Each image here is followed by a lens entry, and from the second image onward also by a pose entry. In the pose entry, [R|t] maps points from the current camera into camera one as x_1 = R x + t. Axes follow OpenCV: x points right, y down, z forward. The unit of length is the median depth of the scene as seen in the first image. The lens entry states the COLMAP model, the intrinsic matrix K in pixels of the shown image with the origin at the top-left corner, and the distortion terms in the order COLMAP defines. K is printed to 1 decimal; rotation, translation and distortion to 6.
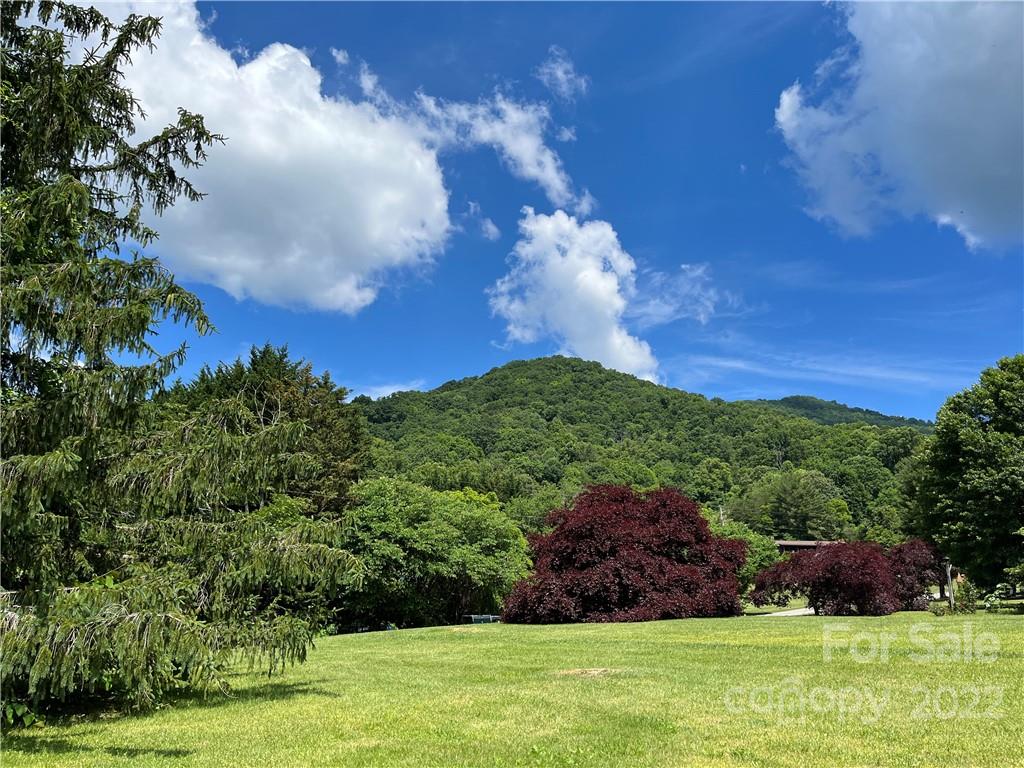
lens RADIAL K [[776.7, 0, 508.9], [0, 776.7, 380.1], [0, 0, 1]] dist [0.046045, -0.005967]
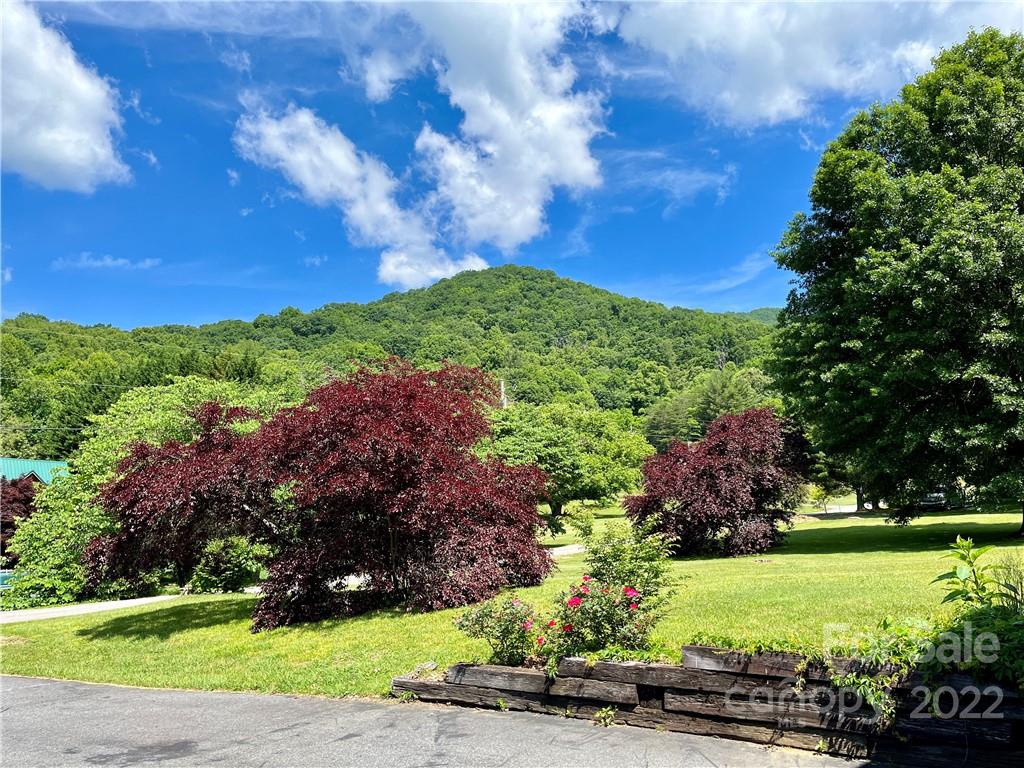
lens RADIAL K [[776.7, 0, 514.3], [0, 776.7, 388.3], [0, 0, 1]] dist [0.046045, -0.005967]
pose [[0.999119, -0.020171, 0.036799, 0.068195], [0.015947, 0.993615, 0.111688, 0.026968], [-0.038817, -0.111003, 0.993062, 0.101929]]
